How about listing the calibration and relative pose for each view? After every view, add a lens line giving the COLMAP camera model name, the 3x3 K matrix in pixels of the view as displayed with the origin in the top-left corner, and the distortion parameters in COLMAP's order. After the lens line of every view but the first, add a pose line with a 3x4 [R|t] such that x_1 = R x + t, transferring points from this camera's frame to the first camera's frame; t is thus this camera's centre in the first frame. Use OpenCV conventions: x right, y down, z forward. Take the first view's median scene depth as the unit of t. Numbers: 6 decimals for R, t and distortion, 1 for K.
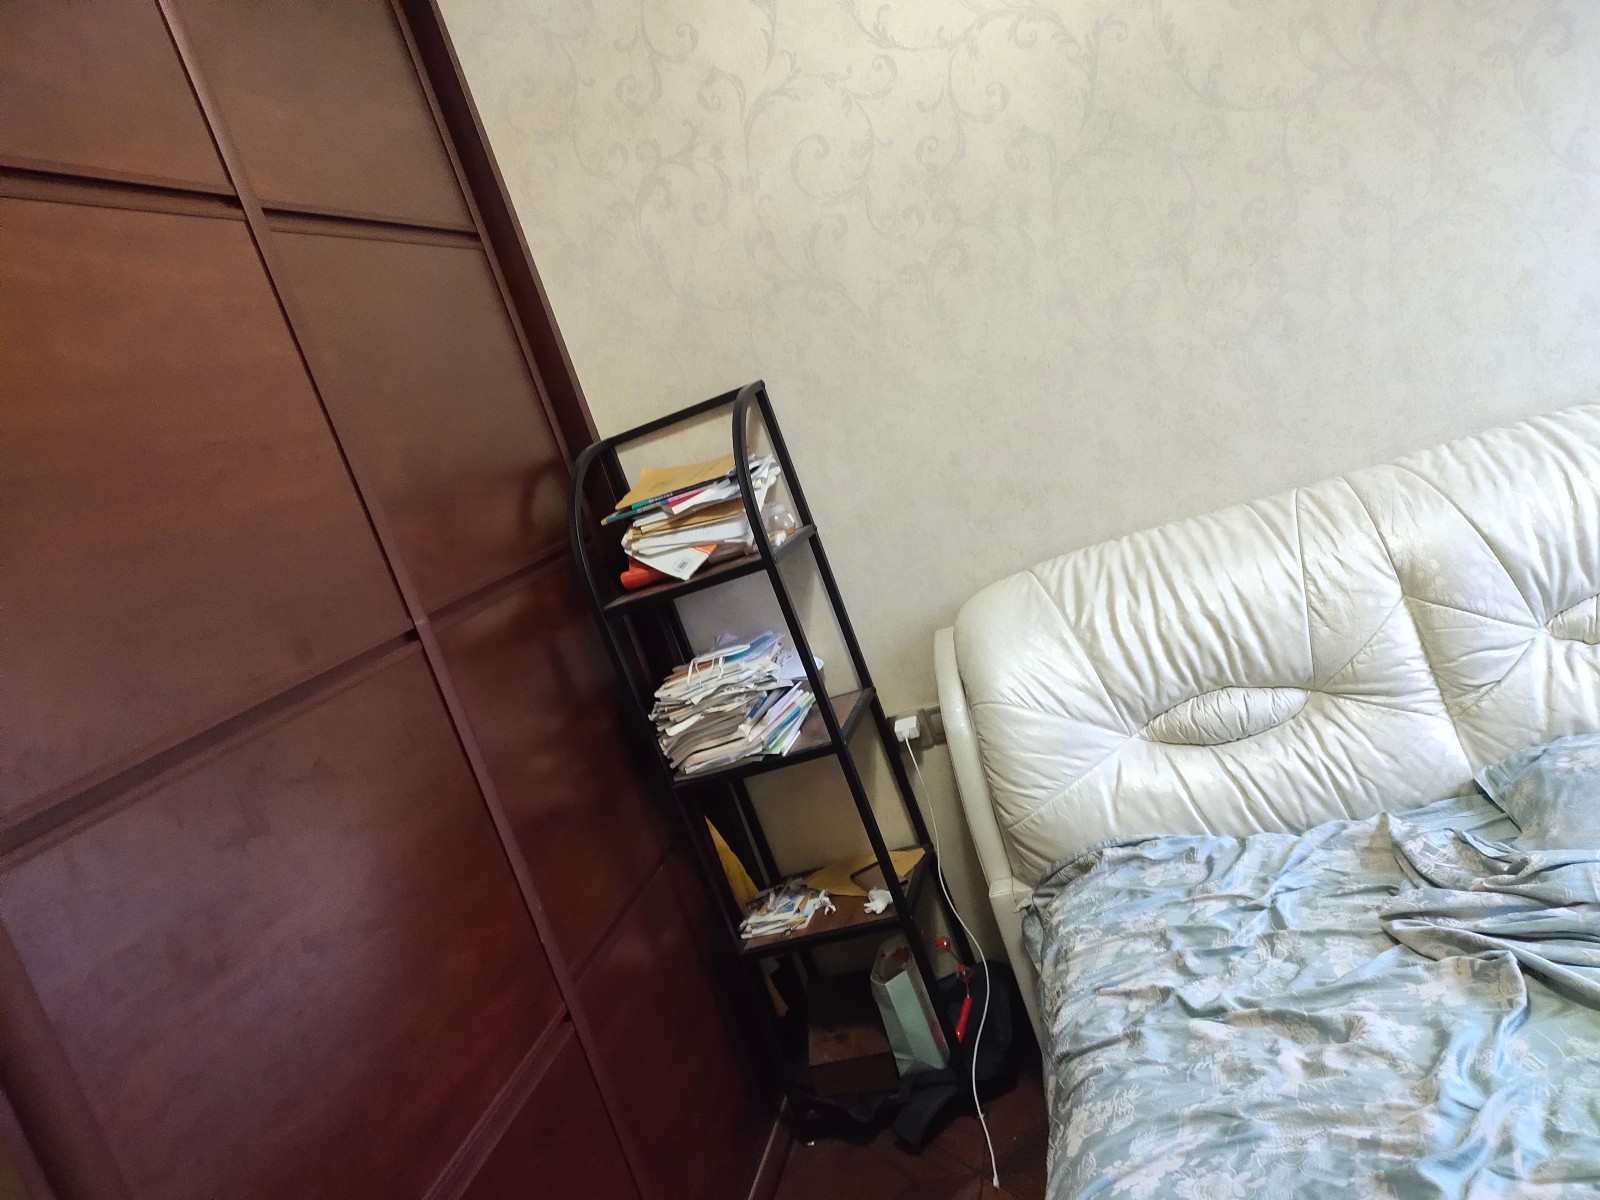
lens RADIAL K [[1205.0, 0, 802.9], [0, 1205.0, 592.0], [0, 0, 1]] dist [0.063986, -0.073151]
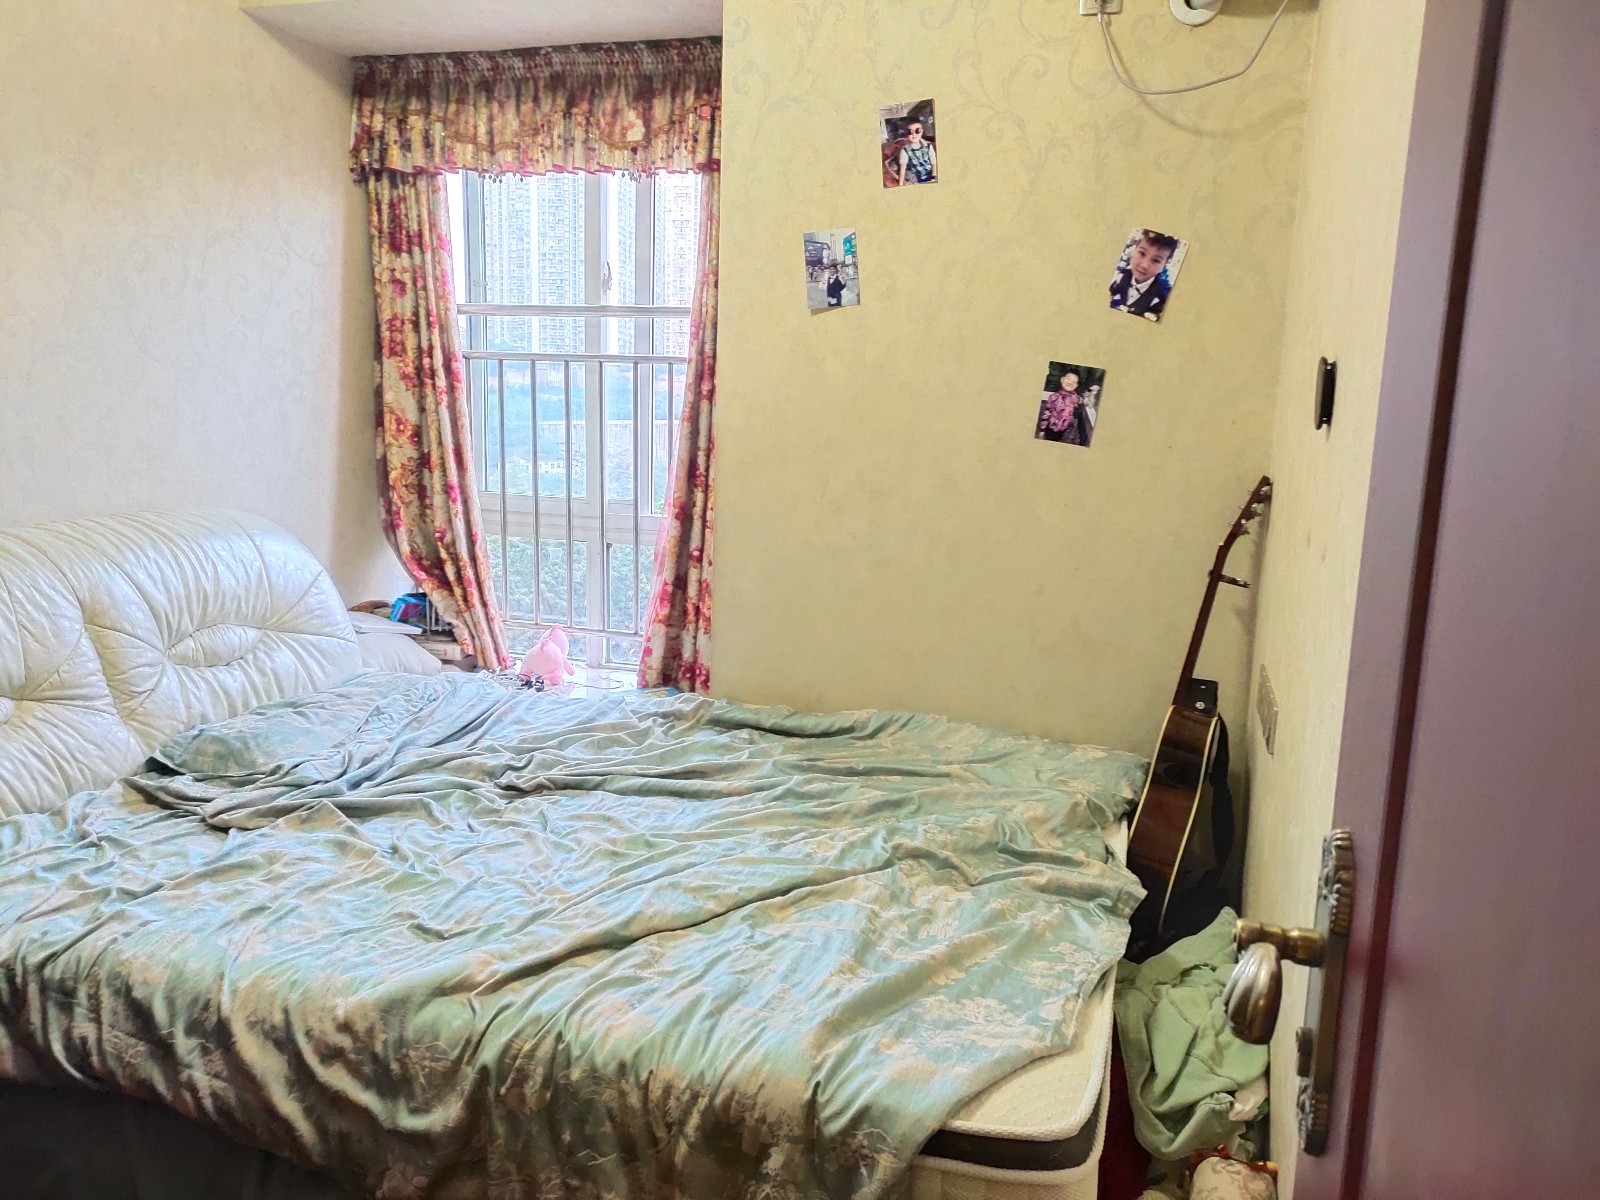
lens RADIAL K [[1205.0, 0, 802.9], [0, 1205.0, 592.0], [0, 0, 1]] dist [0.063986, -0.073151]
pose [[0.065343, 0.162491, 0.984544, -0.705773], [0.124603, 0.977602, -0.169614, 0.280796], [-0.990053, 0.133760, 0.043632, 0.221705]]
